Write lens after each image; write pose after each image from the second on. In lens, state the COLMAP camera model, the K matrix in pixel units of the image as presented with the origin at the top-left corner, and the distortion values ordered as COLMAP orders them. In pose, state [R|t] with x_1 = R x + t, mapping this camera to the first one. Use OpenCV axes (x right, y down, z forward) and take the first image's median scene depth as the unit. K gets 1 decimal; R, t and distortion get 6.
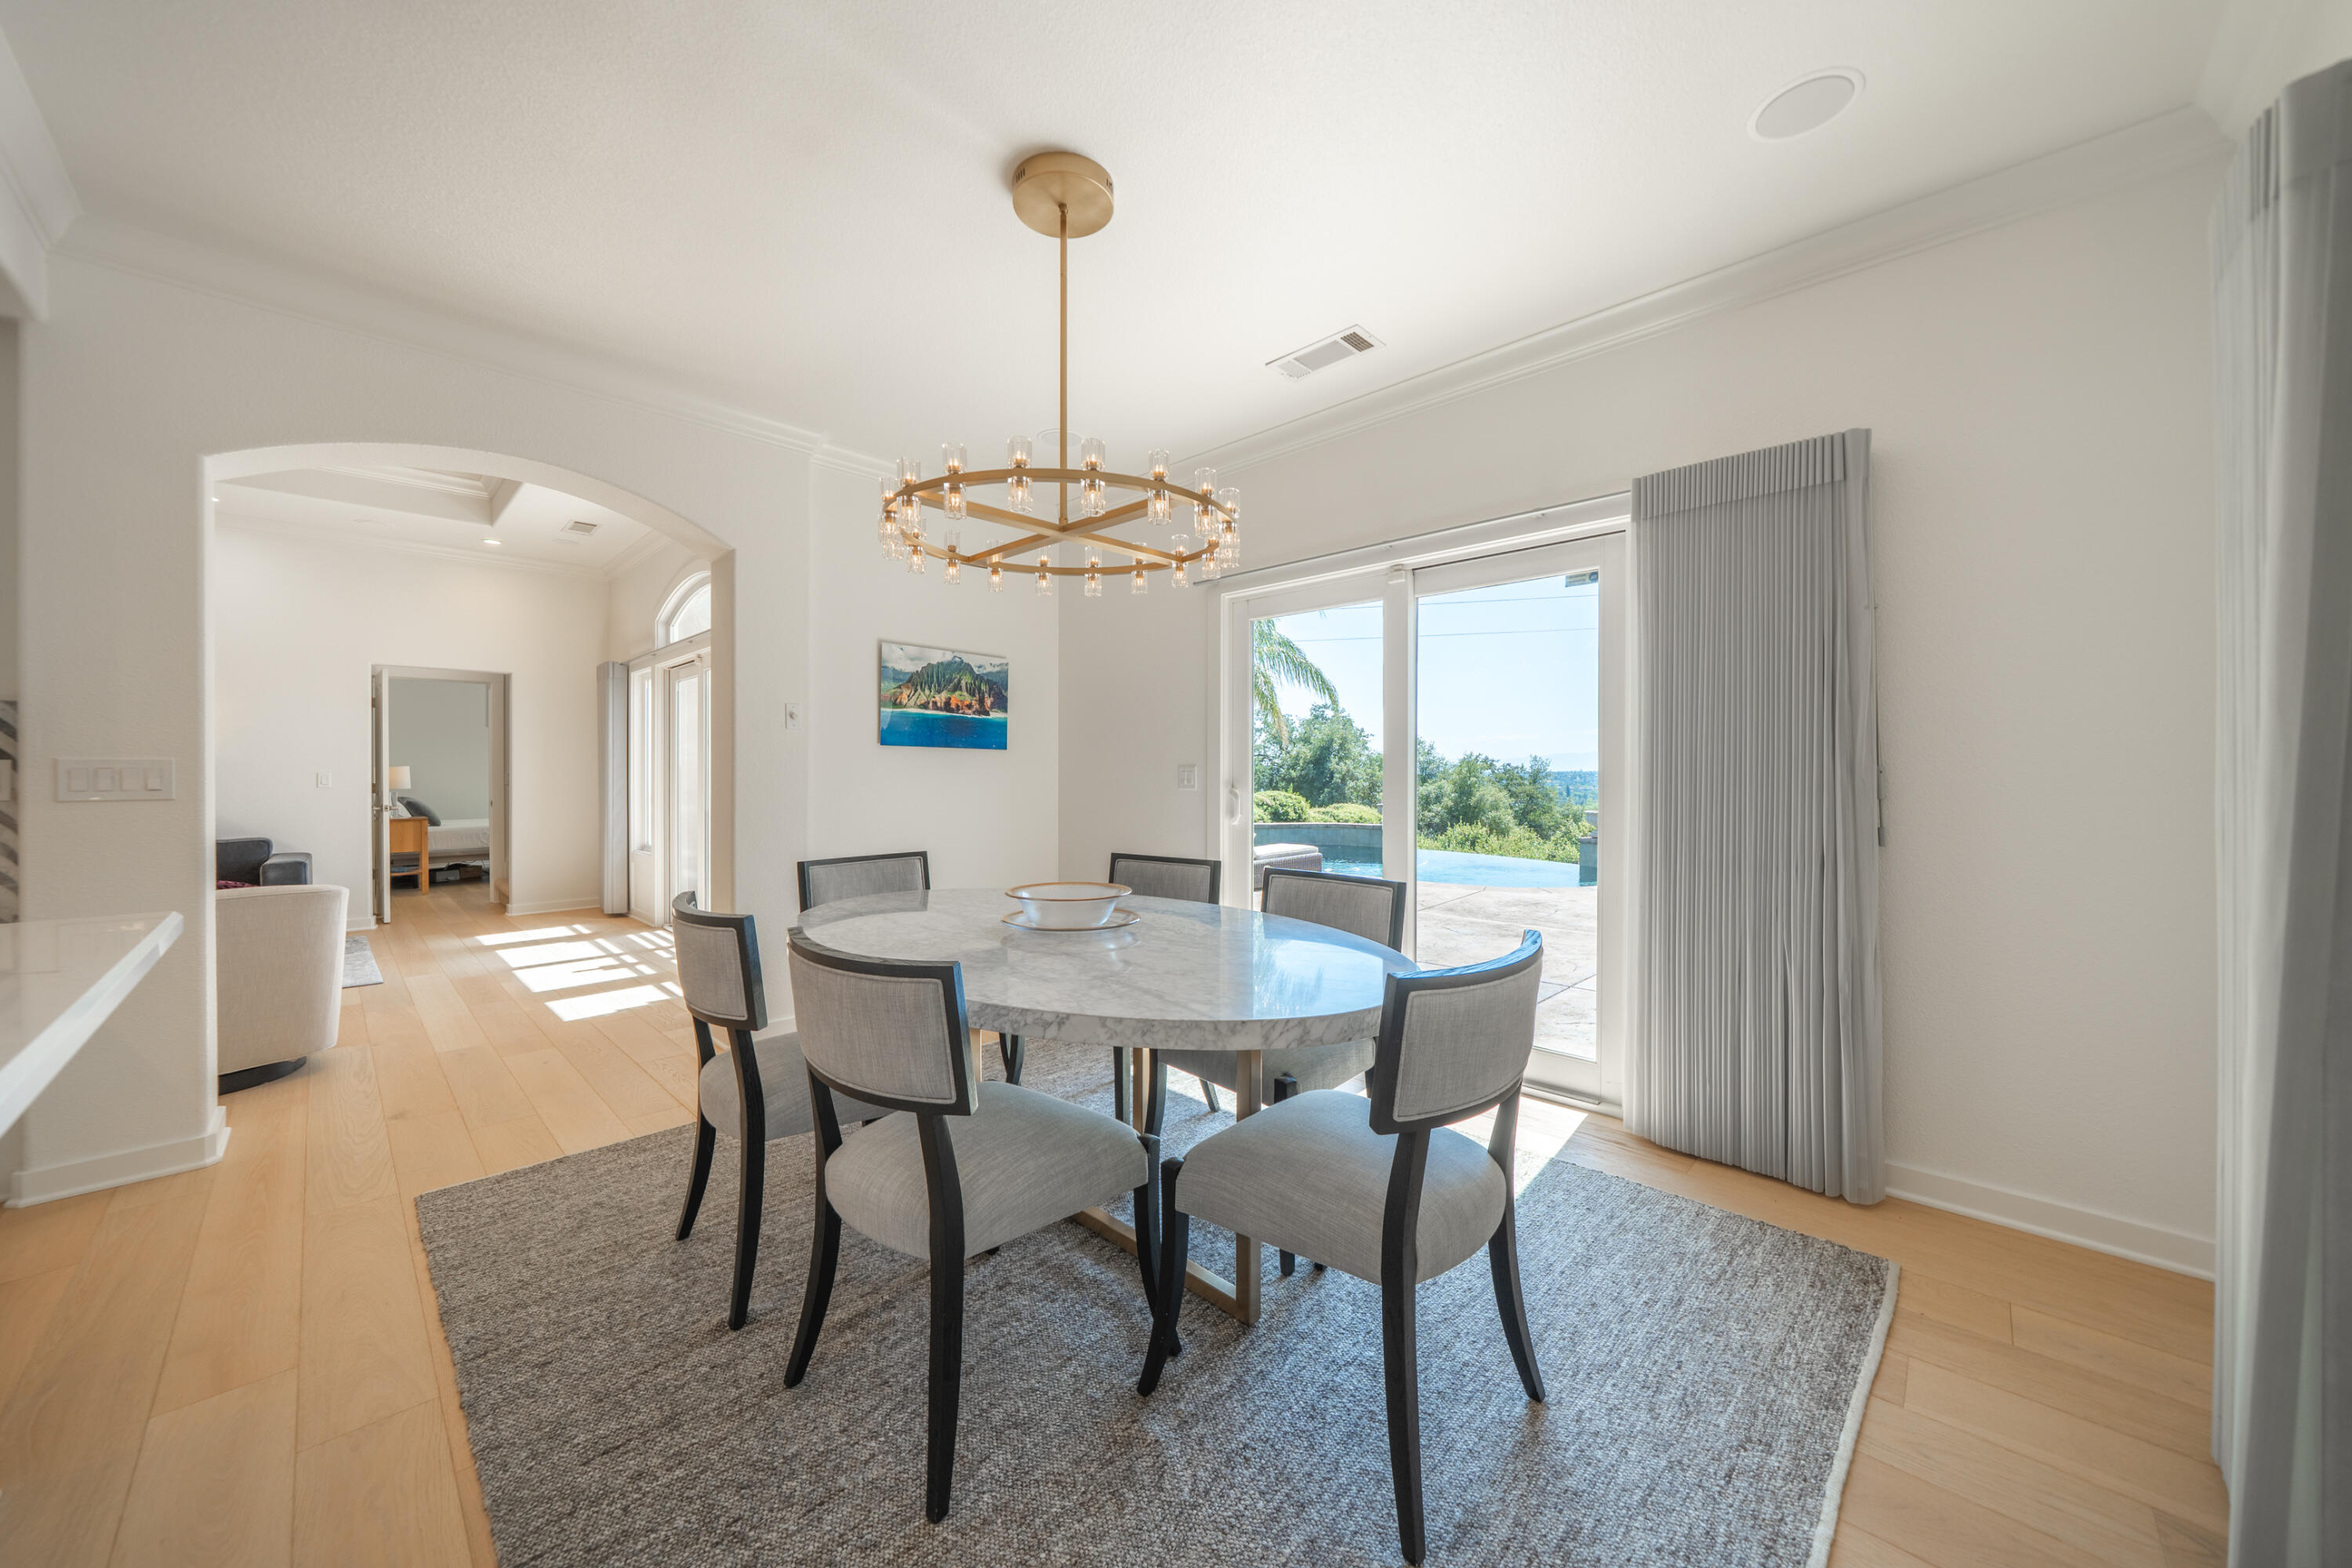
lens RADIAL K [[833.5, 0, 1176.0], [0, 833.5, 784.0], [0, 0, 1]] dist [-0.000087, -0.000033]
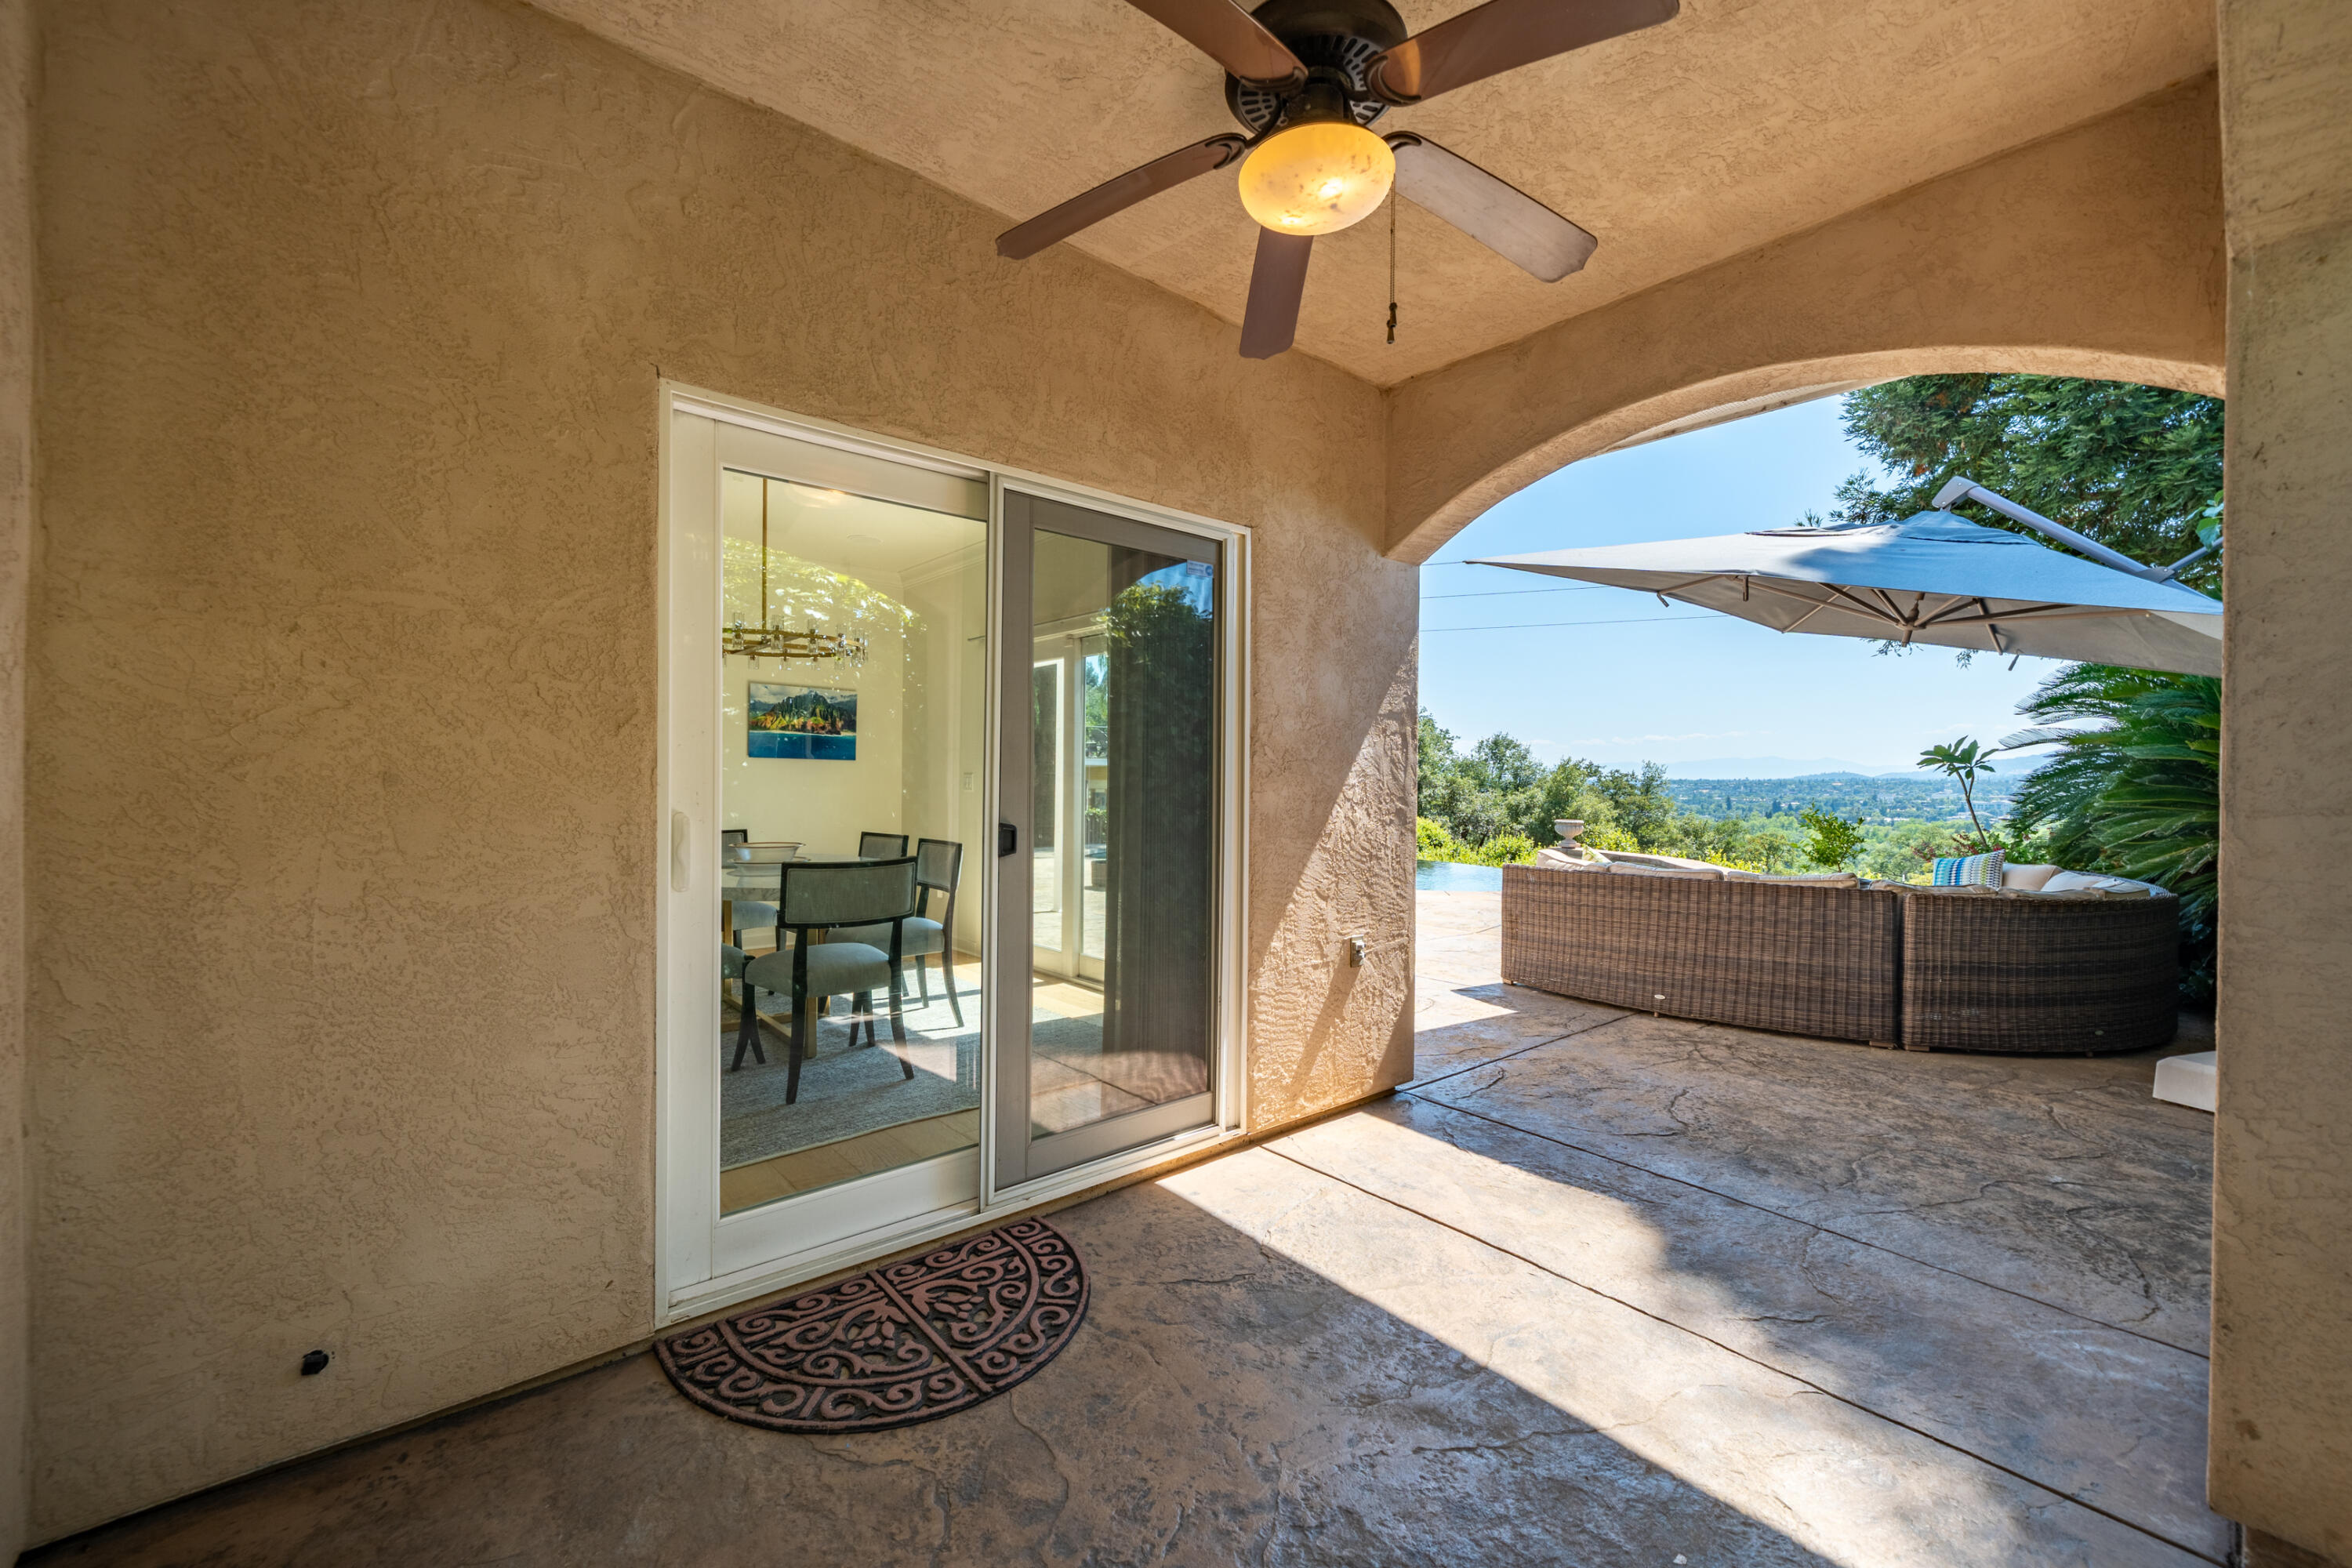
lens RADIAL K [[941.1, 0, 1176.0], [0, 941.1, 784.0], [0, 0, 1]] dist [-0.000249, -0.000027]
pose [[0.995060, 0.010250, -0.098747, 0.451478], [-0.010807, 0.999929, -0.005101, -0.000943], [0.098687, 0.006143, 0.995100, -0.435275]]
